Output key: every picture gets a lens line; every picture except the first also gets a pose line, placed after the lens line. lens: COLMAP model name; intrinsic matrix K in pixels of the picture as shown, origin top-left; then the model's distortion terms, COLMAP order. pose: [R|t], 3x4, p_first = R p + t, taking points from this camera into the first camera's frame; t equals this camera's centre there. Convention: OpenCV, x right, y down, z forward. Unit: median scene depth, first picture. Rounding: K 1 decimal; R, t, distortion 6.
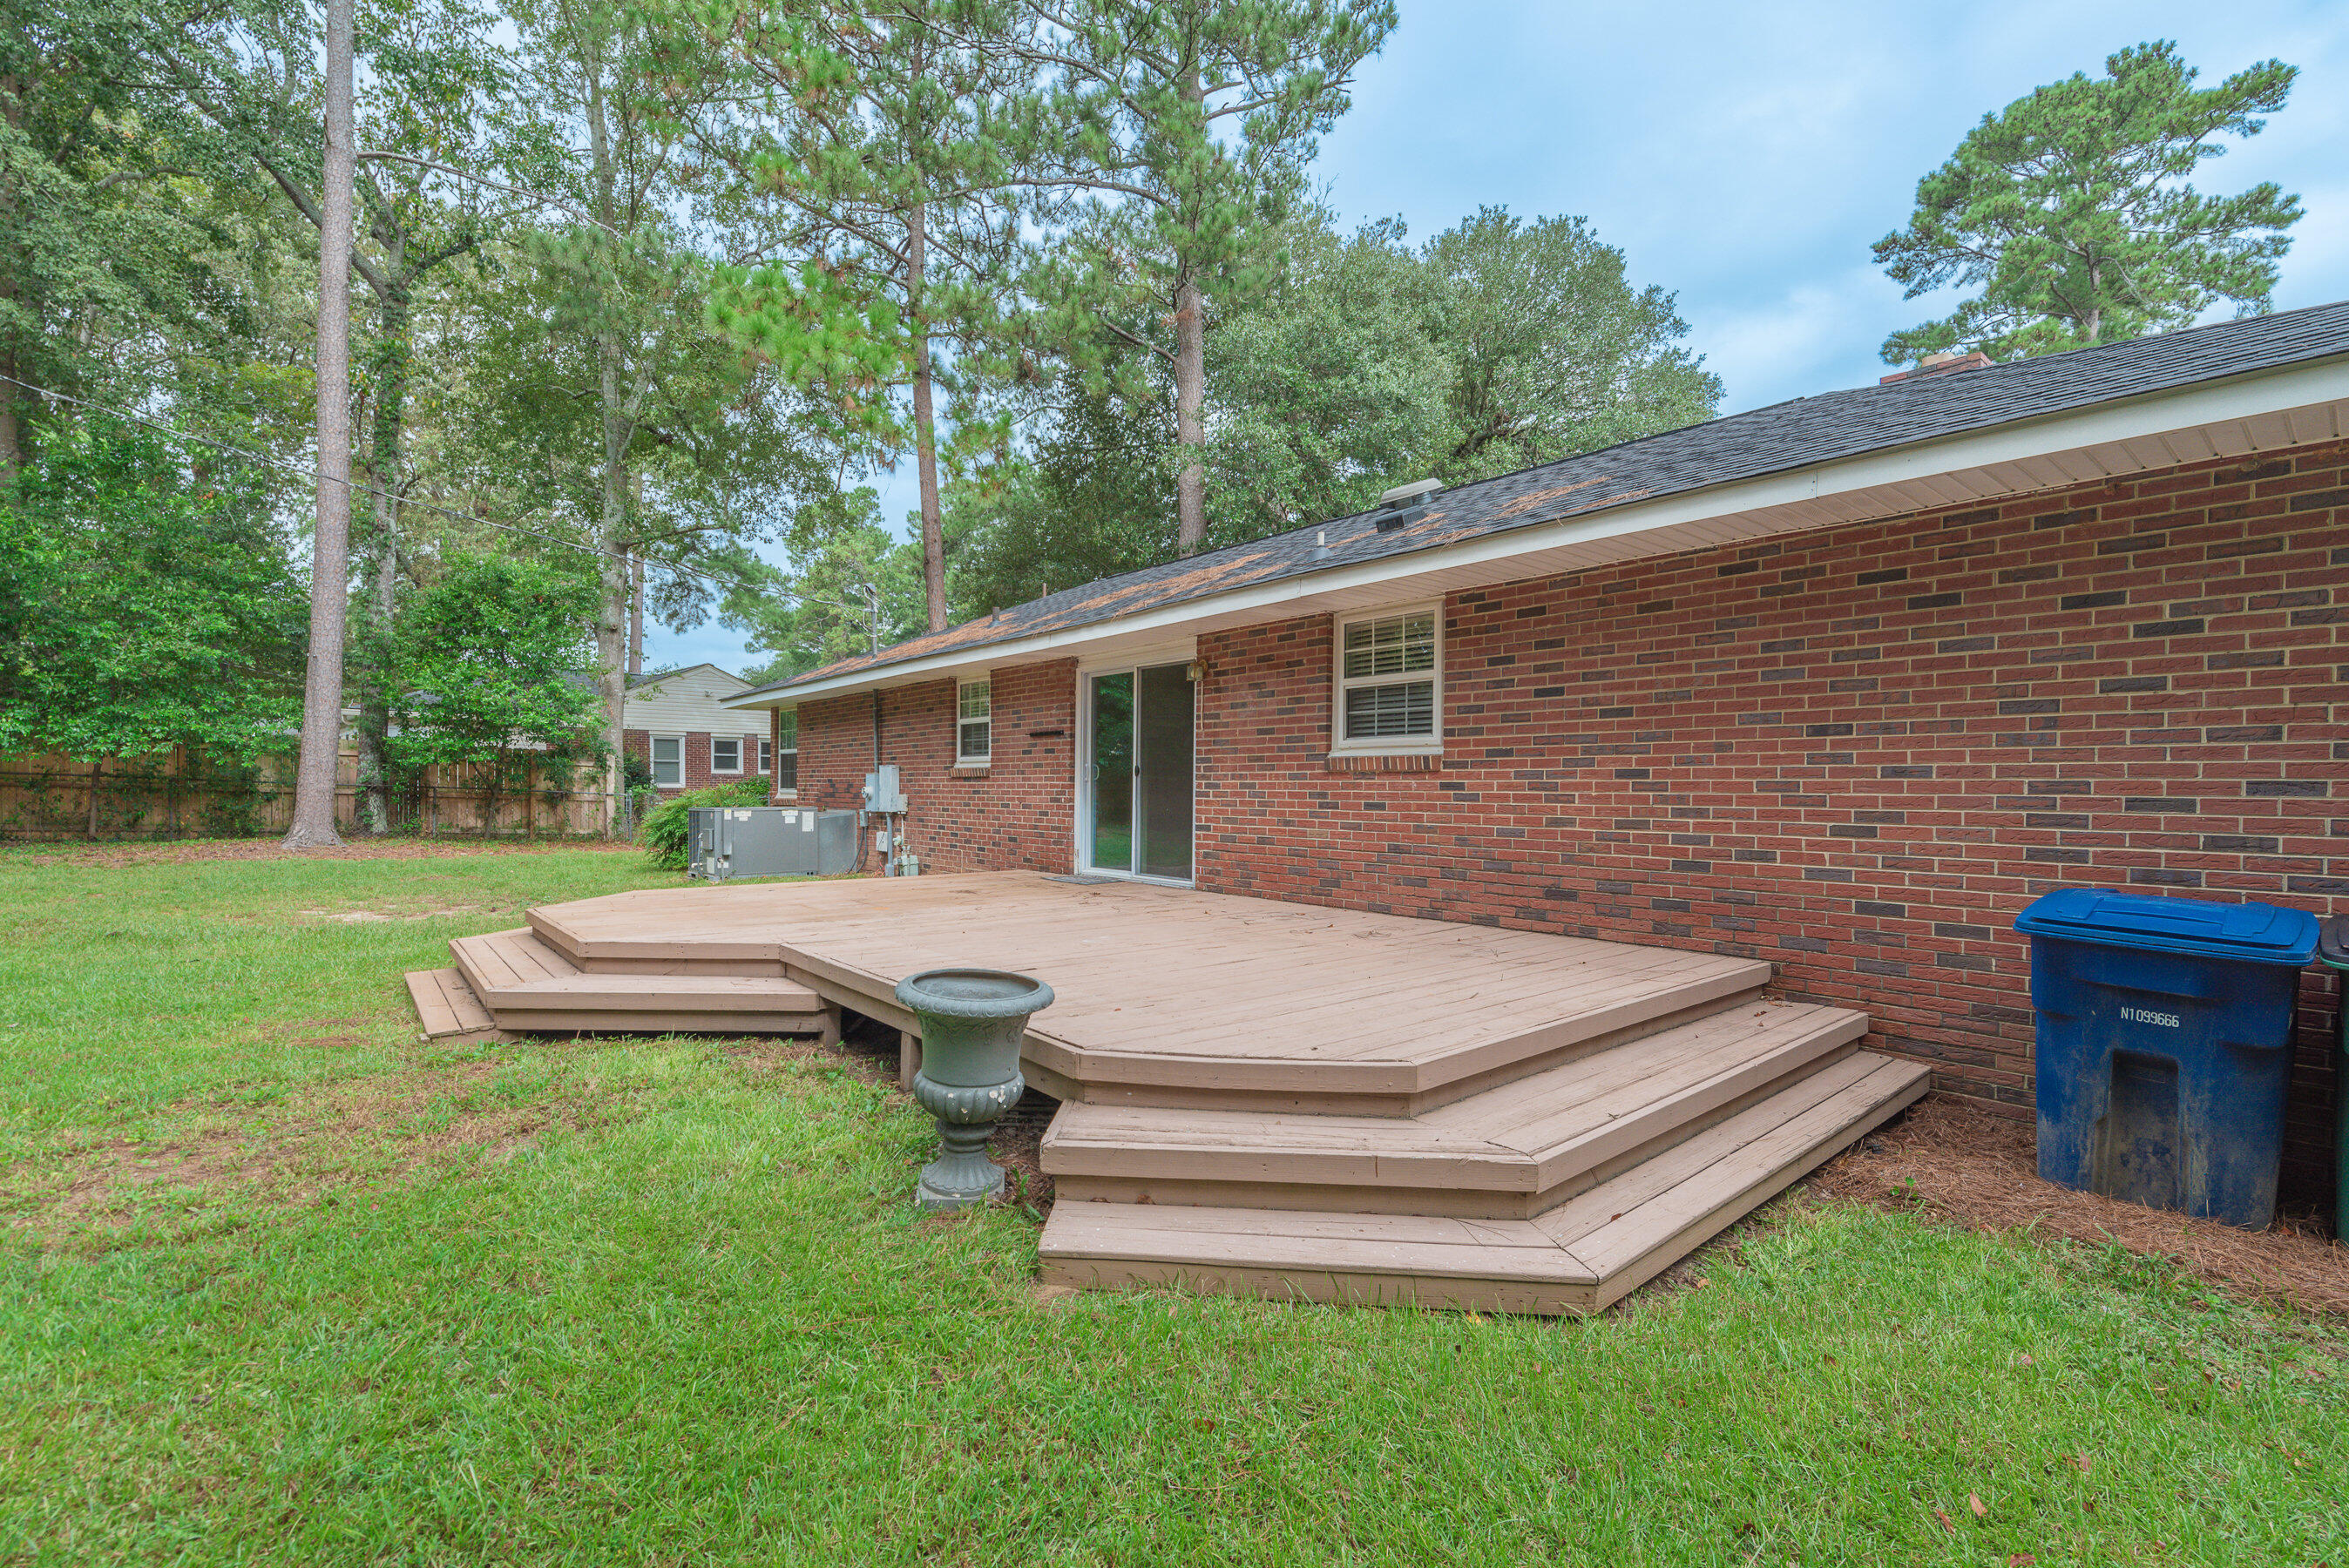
lens RADIAL K [[1014.9, 0, 1189.6], [0, 1014.9, 786.3], [0, 0, 1]] dist [-0.000558, -0.000332]
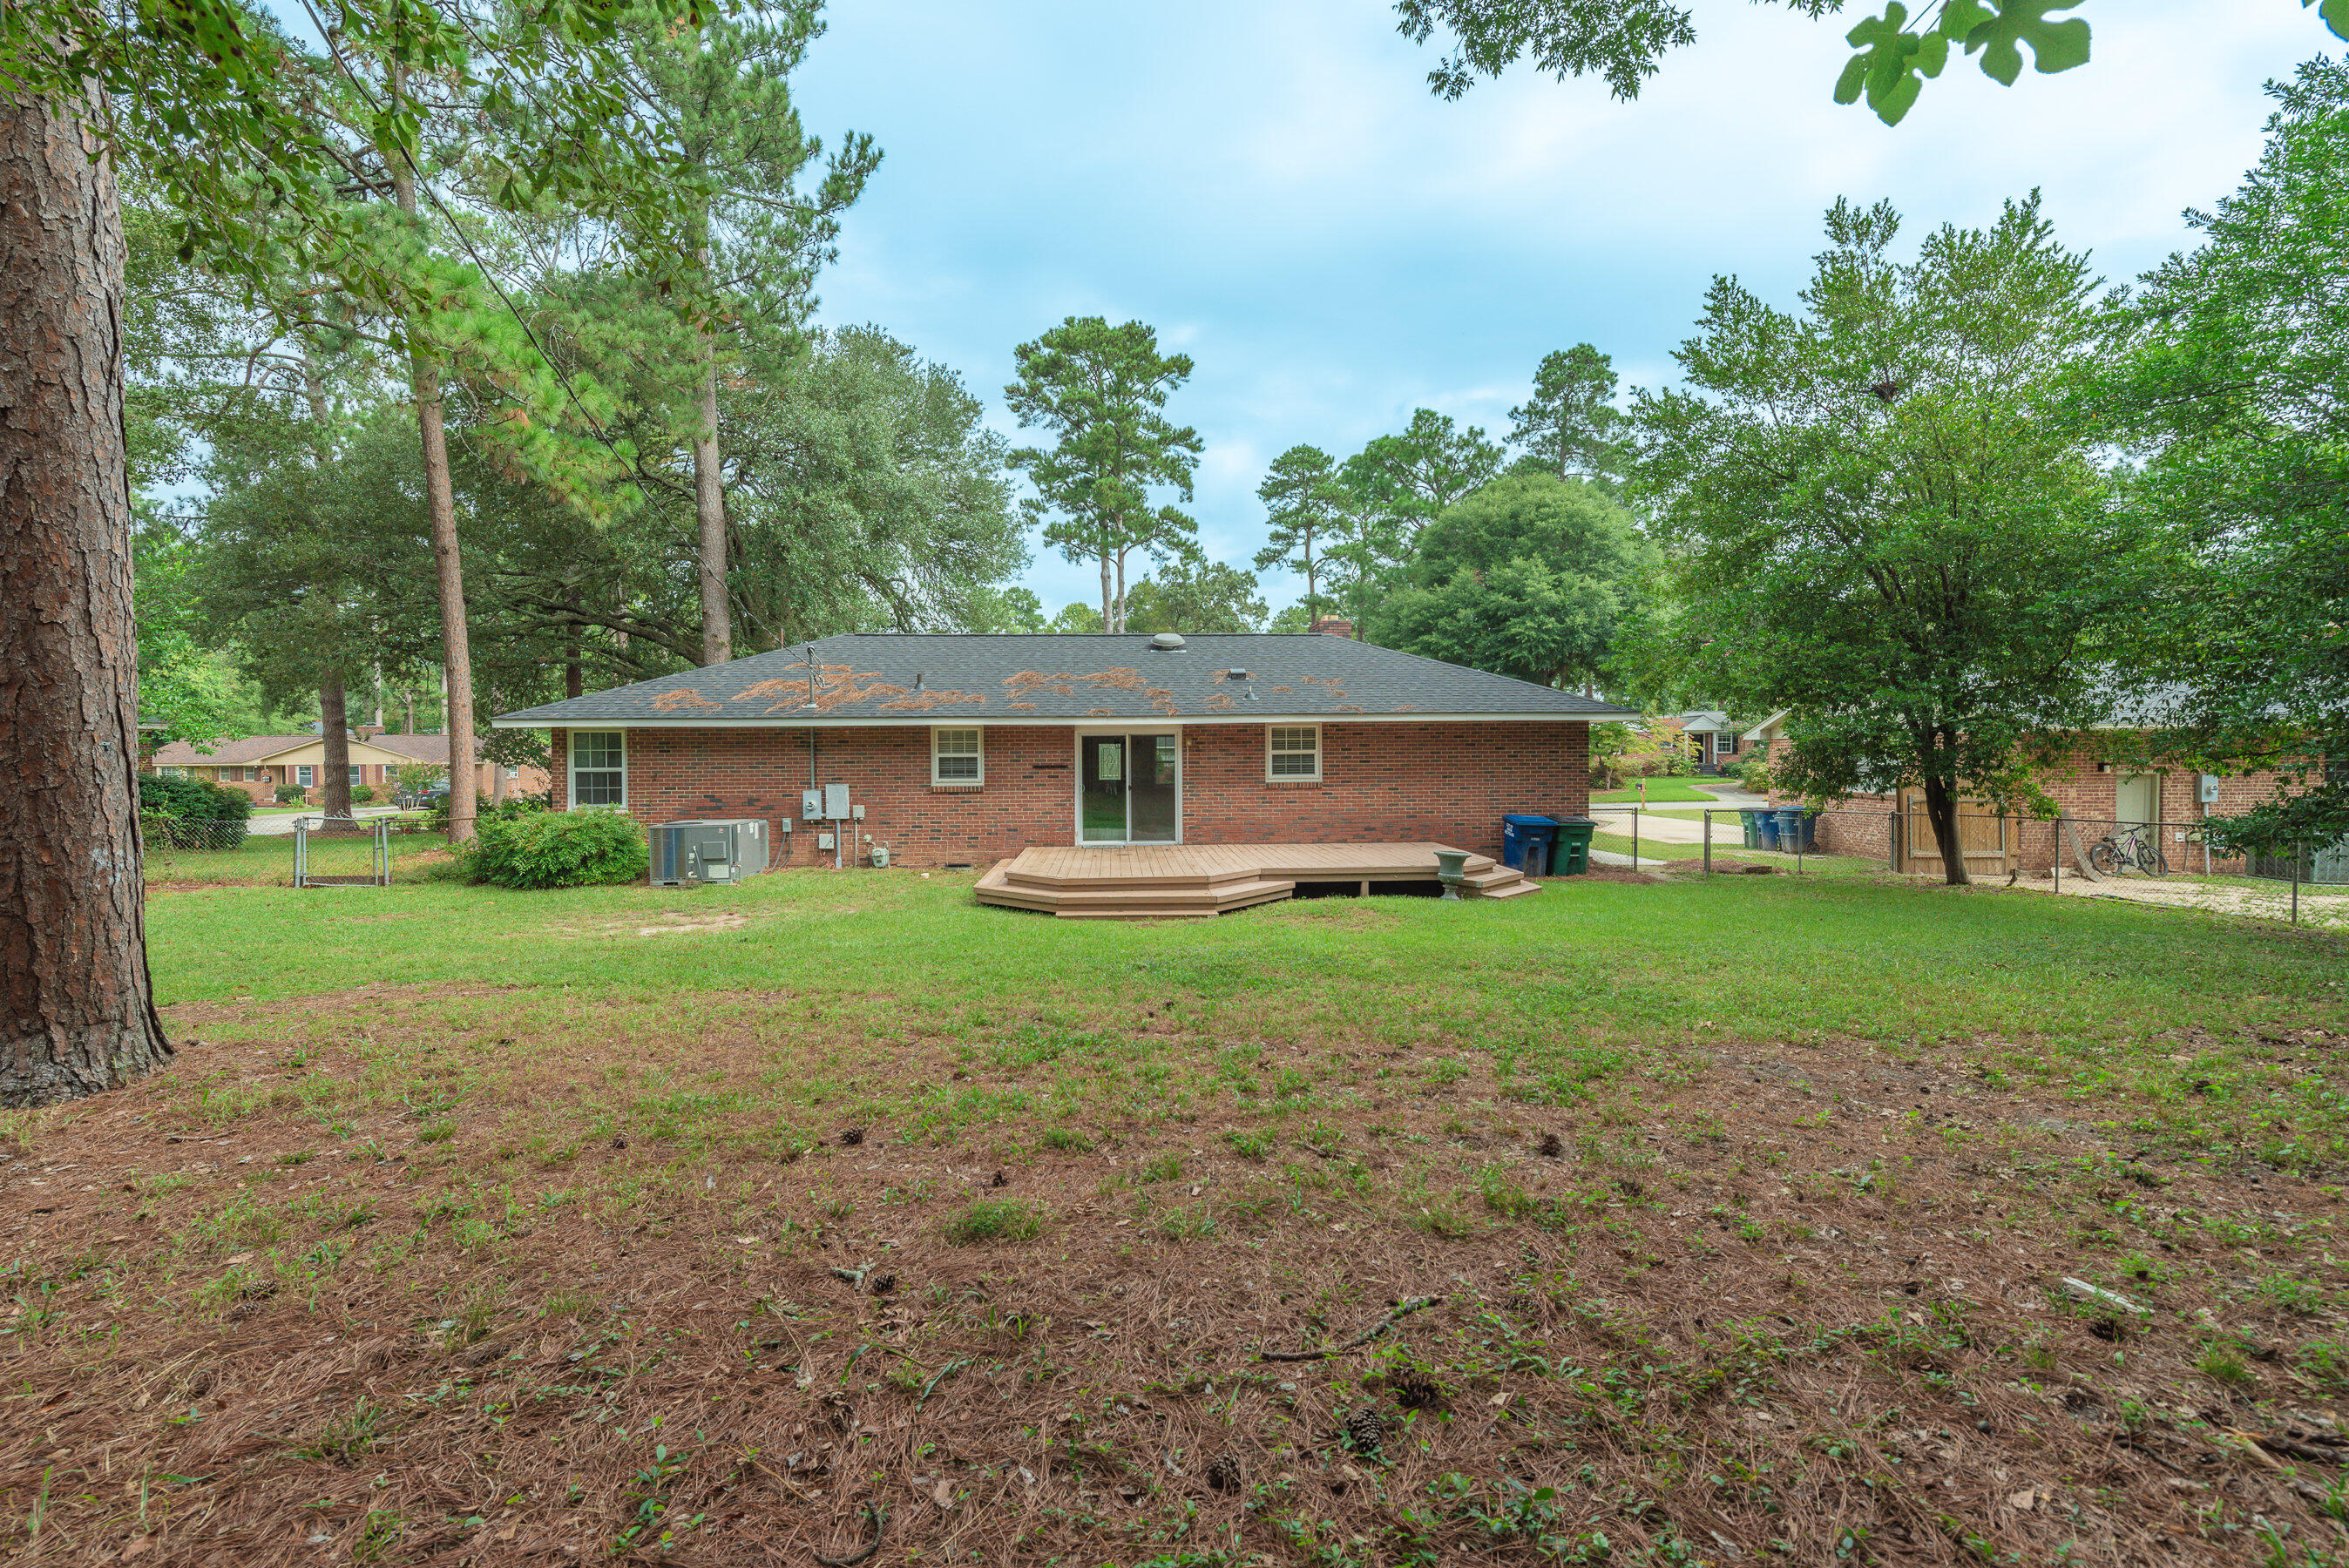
lens RADIAL K [[1005.9, 0, 1160.2], [0, 1005.9, 789.5], [0, 0, 1]] dist [-0.000336, -0.000047]
pose [[0.608664, -0.037837, 0.792525, -1.856873], [0.009802, 0.999145, 0.040174, -0.107014], [-0.793367, -0.016684, 0.608515, -0.251424]]
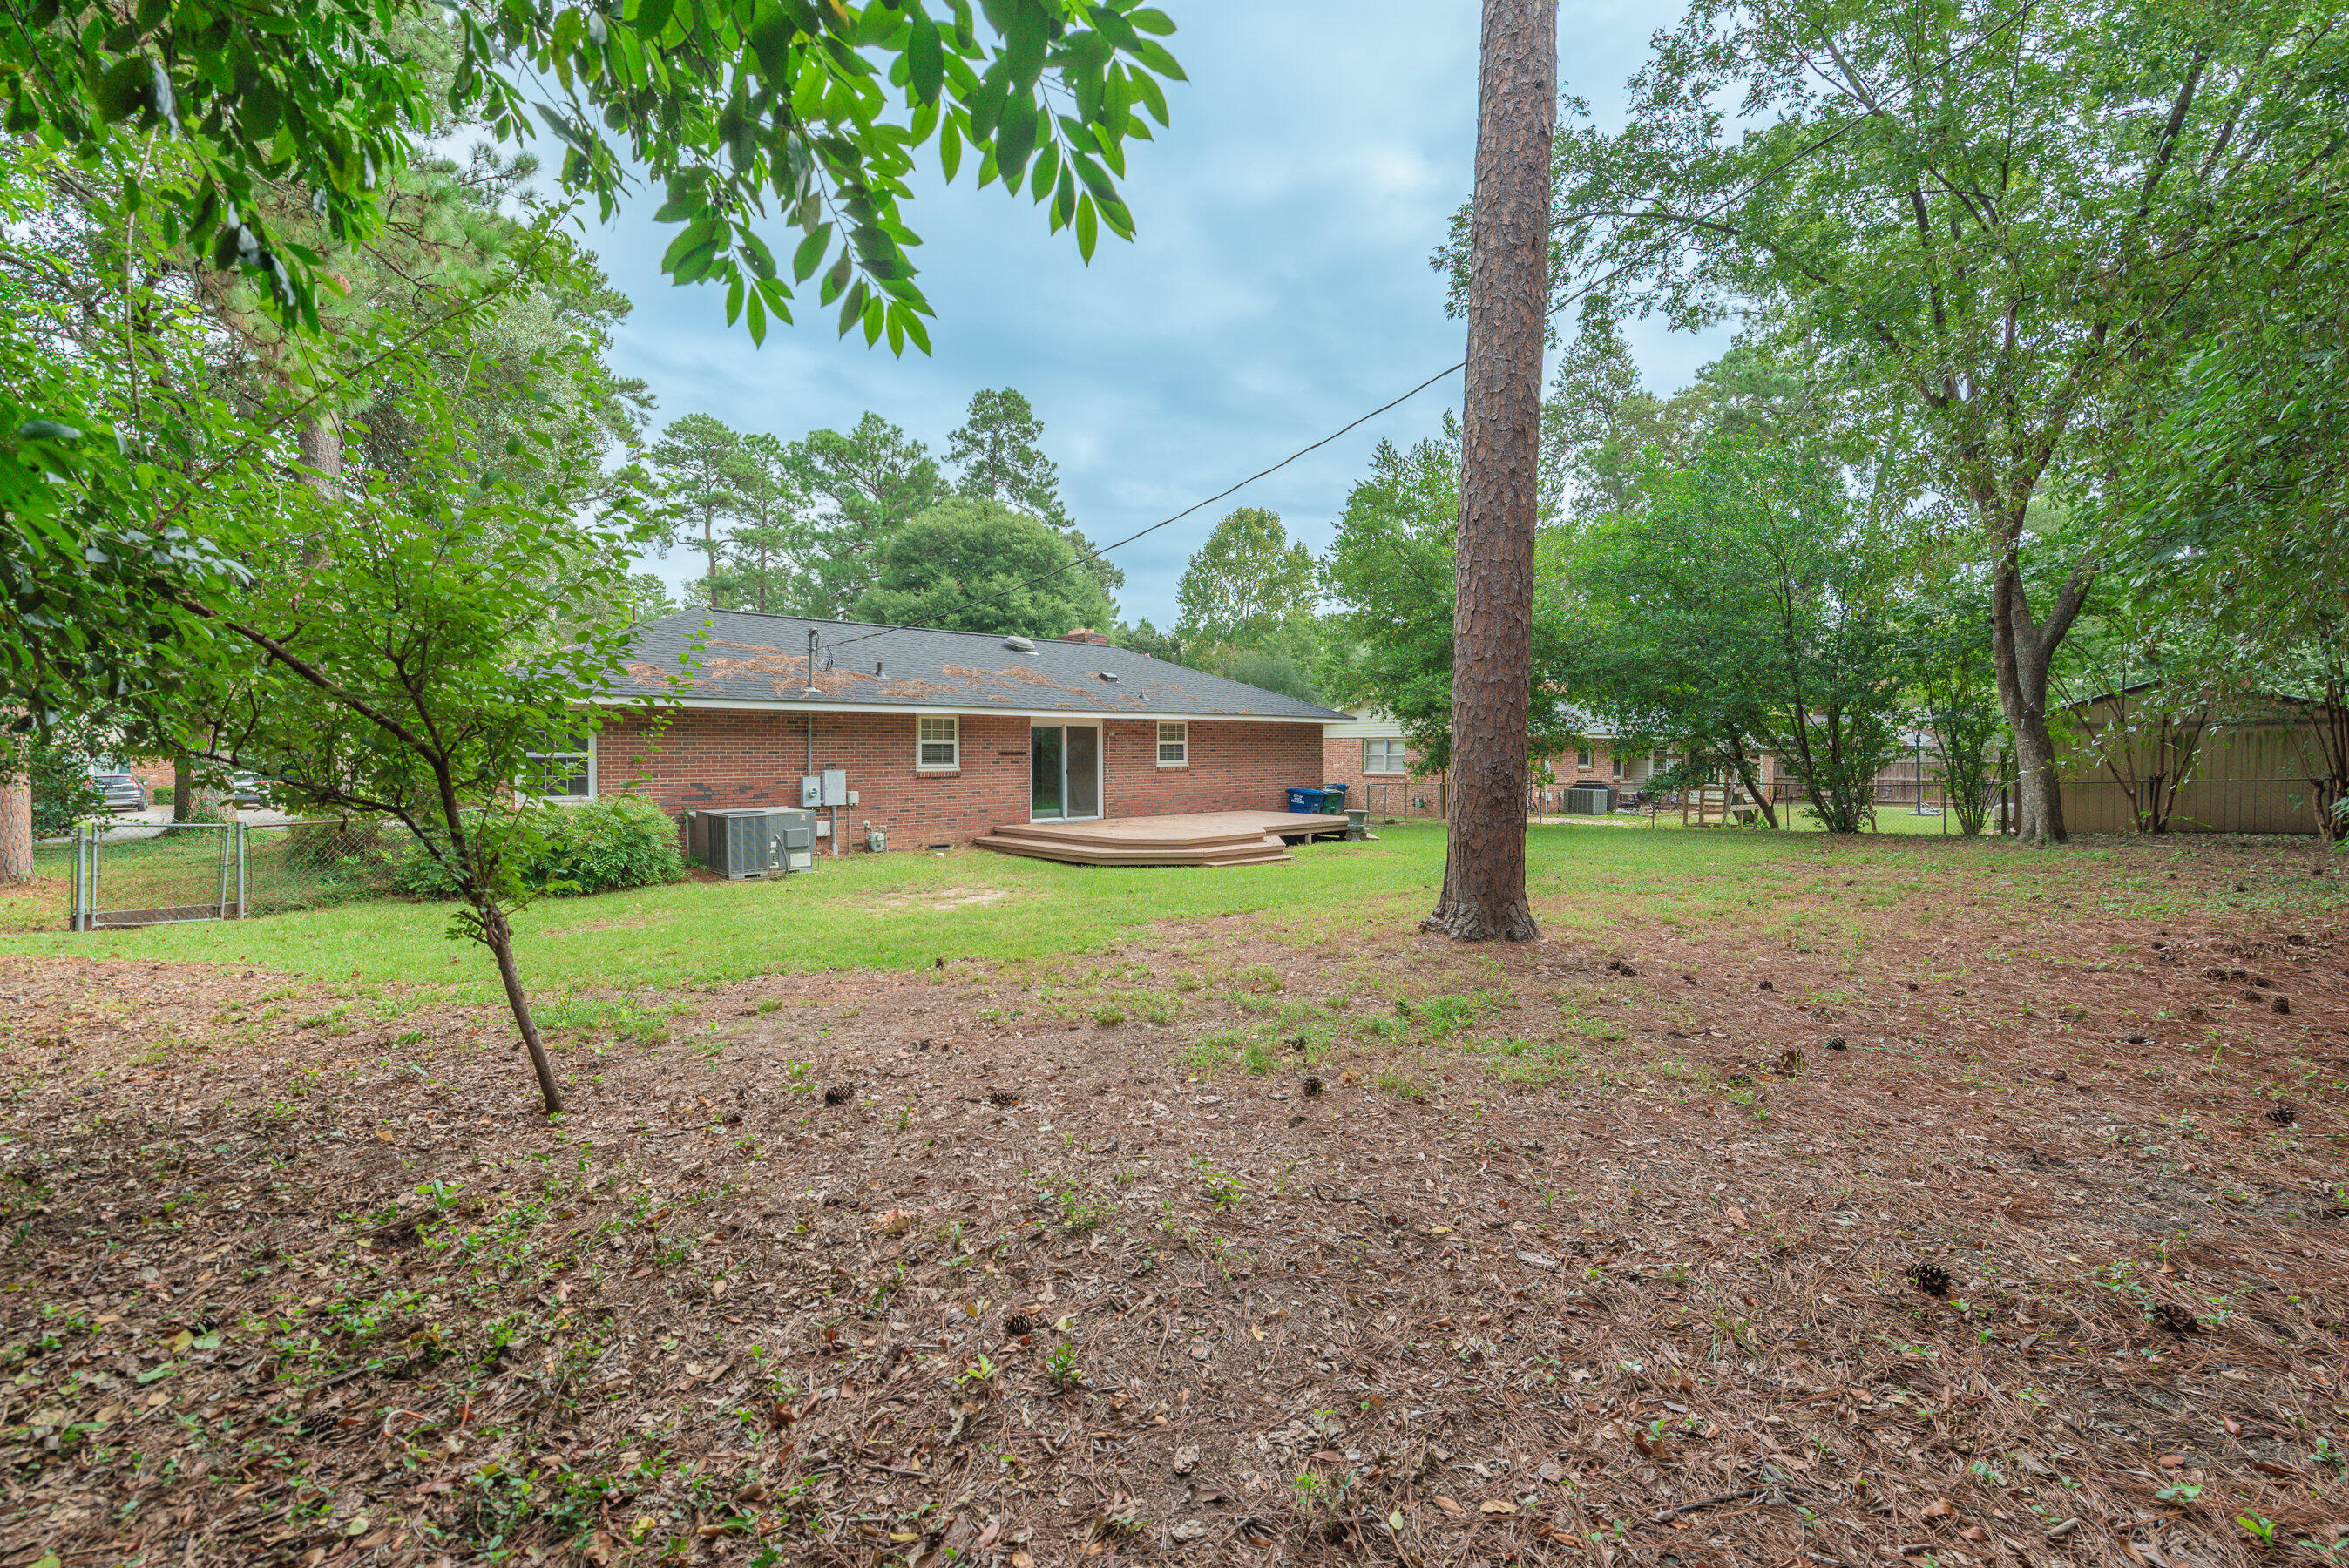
lens RADIAL K [[1014.9, 0, 1189.6], [0, 1014.9, 786.3], [0, 0, 1]] dist [-0.000558, -0.000332]
pose [[-0.062952, -0.043390, 0.997073, -2.803449], [-0.001768, 0.999058, 0.043365, -0.098068], [-0.998015, 0.000967, -0.062970, 1.057361]]
